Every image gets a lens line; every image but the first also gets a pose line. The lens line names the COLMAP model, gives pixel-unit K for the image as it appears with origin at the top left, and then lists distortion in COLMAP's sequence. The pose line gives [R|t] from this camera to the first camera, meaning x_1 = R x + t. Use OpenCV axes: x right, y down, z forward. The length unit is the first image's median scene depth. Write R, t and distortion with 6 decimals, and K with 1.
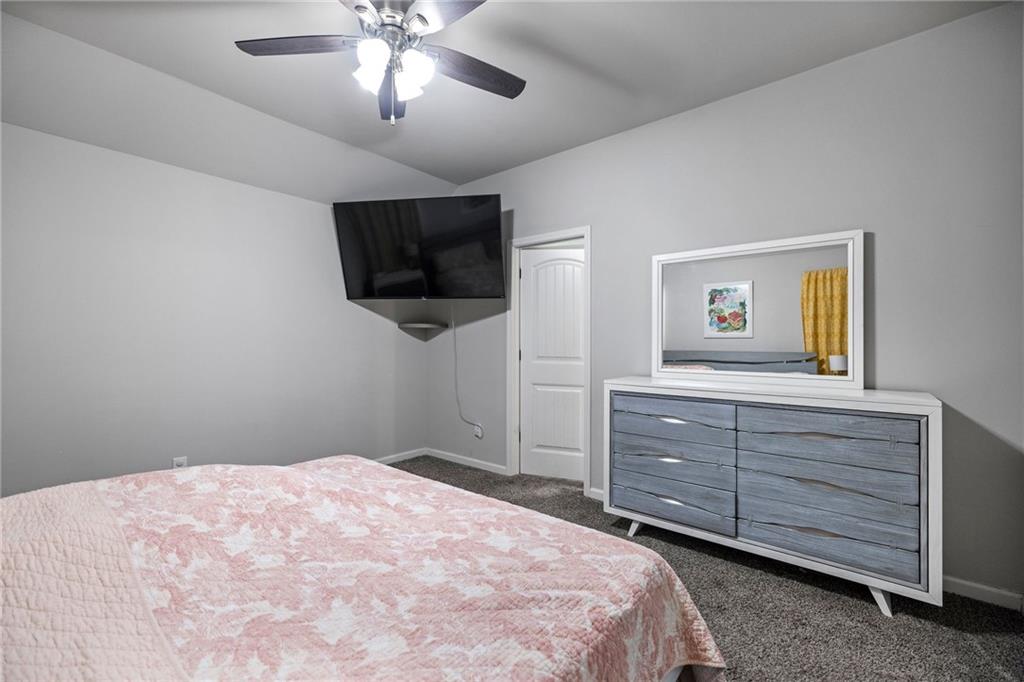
lens RADIAL K [[431.7, 0, 507.1], [0, 431.7, 341.0], [0, 0, 1]] dist [0.002794, -0.000031]
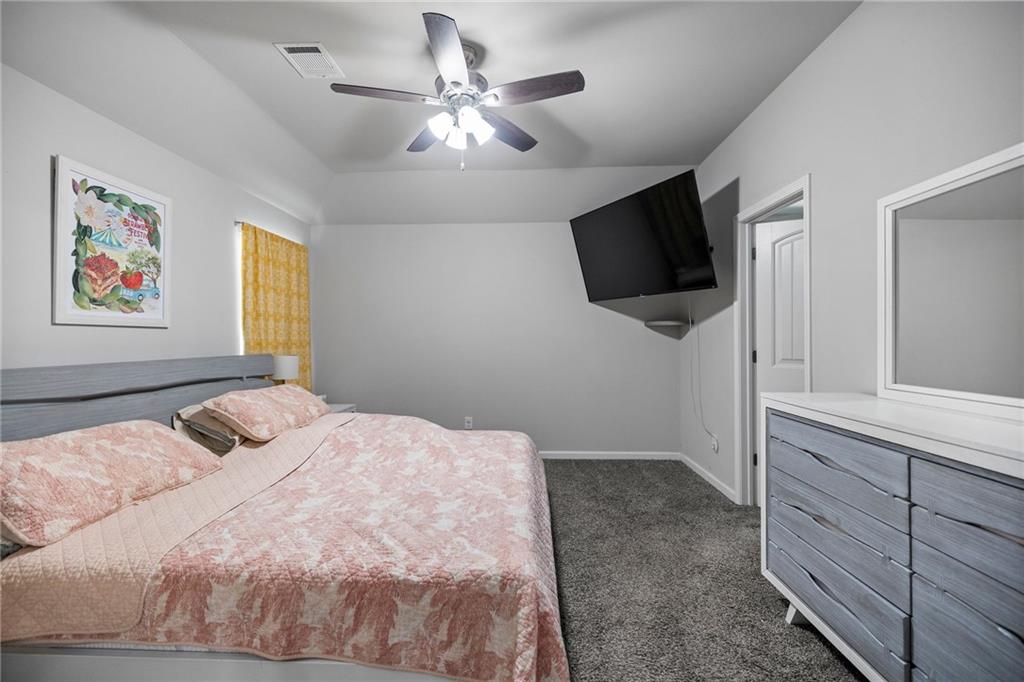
lens RADIAL K [[431.7, 0, 507.6], [0, 431.7, 339.7], [0, 0, 1]] dist [0.002794, -0.000031]
pose [[0.596871, -0.002304, -0.802334, 0.665289], [0.002418, 0.999997, -0.001073, 0.002205], [0.802334, -0.001299, 0.596874, 0.269689]]
